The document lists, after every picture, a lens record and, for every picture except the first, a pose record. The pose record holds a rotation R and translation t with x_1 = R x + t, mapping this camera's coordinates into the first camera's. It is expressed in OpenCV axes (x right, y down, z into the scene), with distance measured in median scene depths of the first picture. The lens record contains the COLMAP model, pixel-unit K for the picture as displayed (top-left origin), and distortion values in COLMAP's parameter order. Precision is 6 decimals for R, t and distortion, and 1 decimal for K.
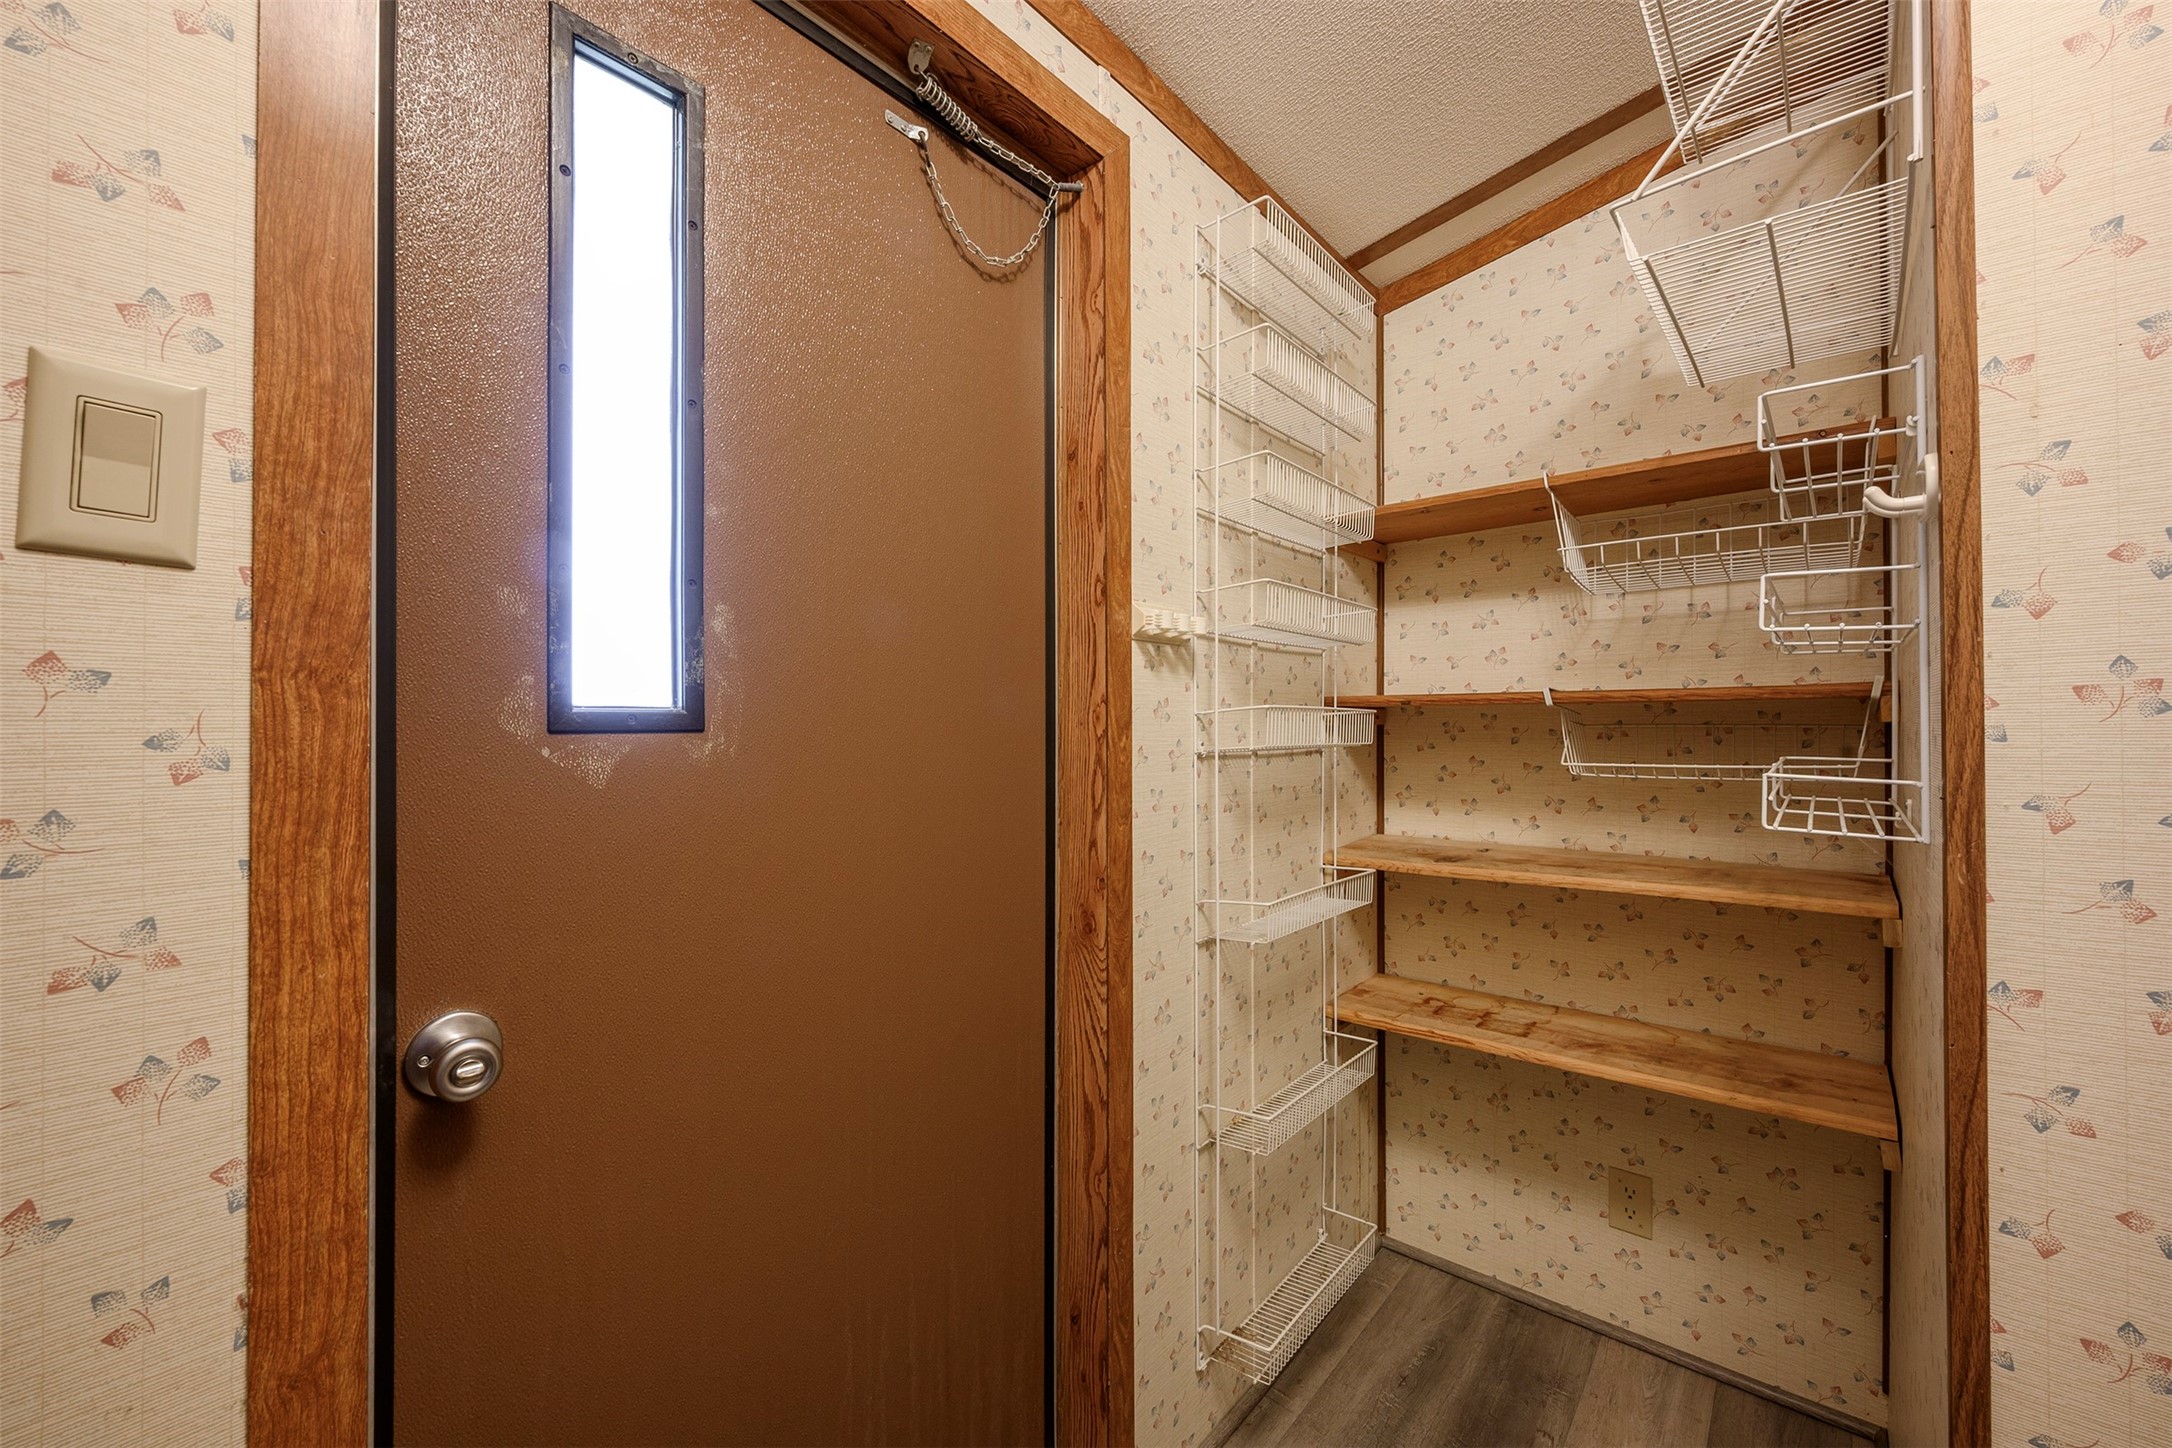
lens RADIAL K [[855.6, 0, 1086.4], [0, 855.6, 718.6], [0, 0, 1]] dist [-0.000885, -0.000027]
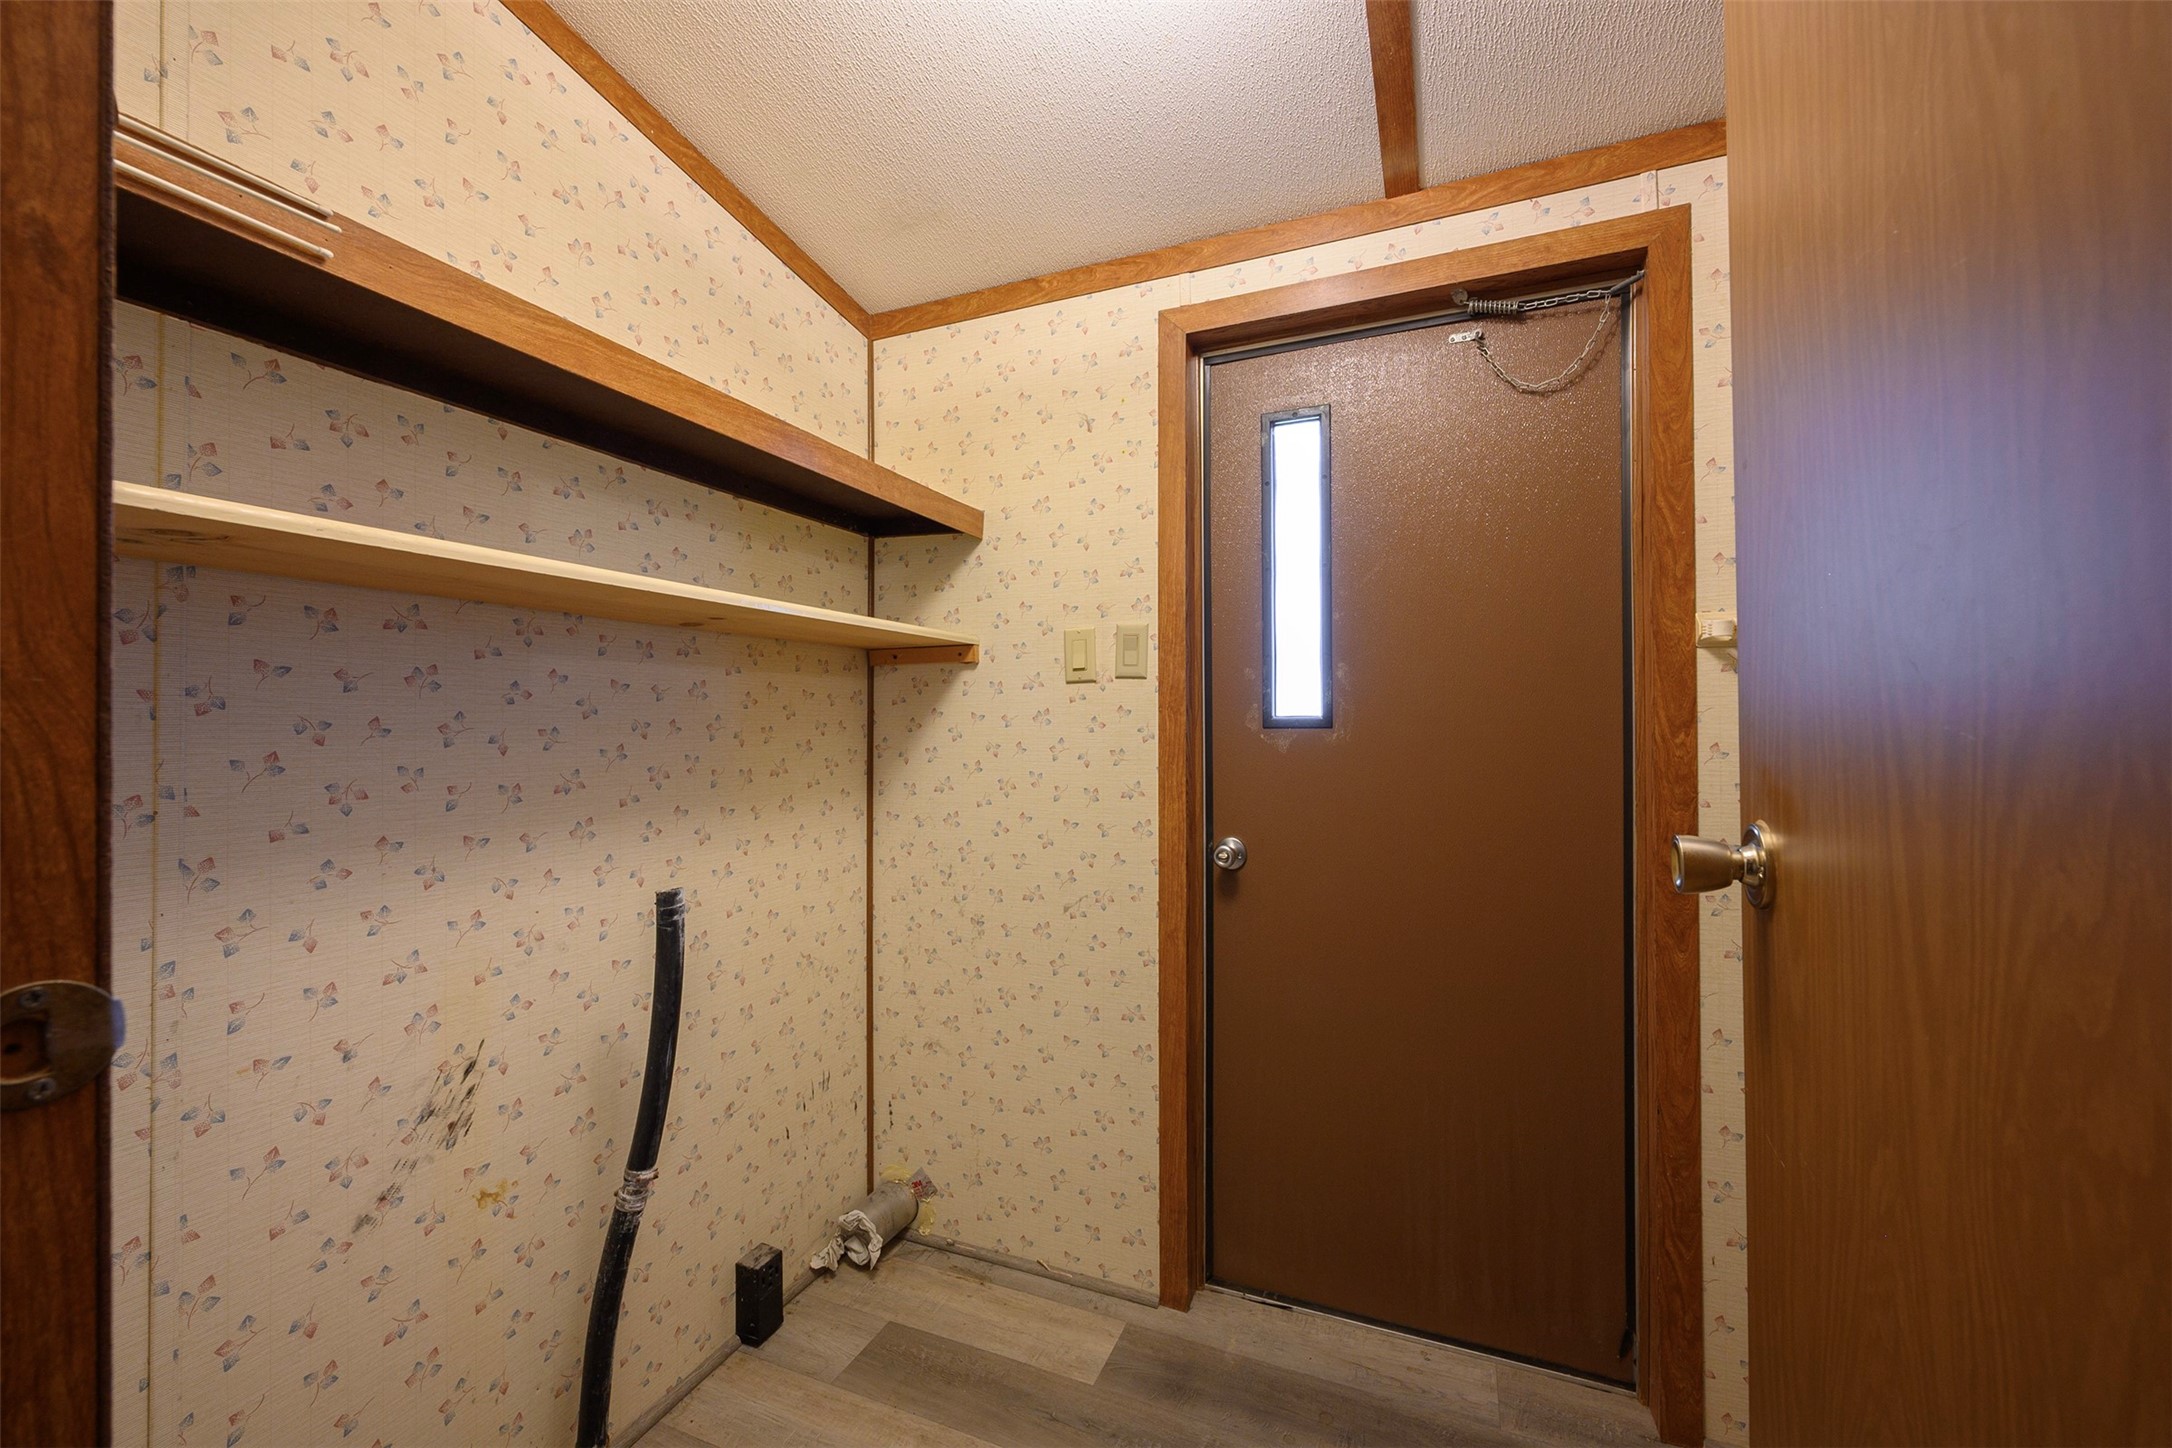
lens RADIAL K [[855.6, 0, 1086.4], [0, 855.6, 718.6], [0, 0, 1]] dist [-0.000885, -0.000027]
pose [[0.302237, -0.007020, -0.953207, 1.390288], [0.009892, 0.999942, -0.004228, -0.003908], [0.953182, -0.008152, 0.302289, -0.159578]]
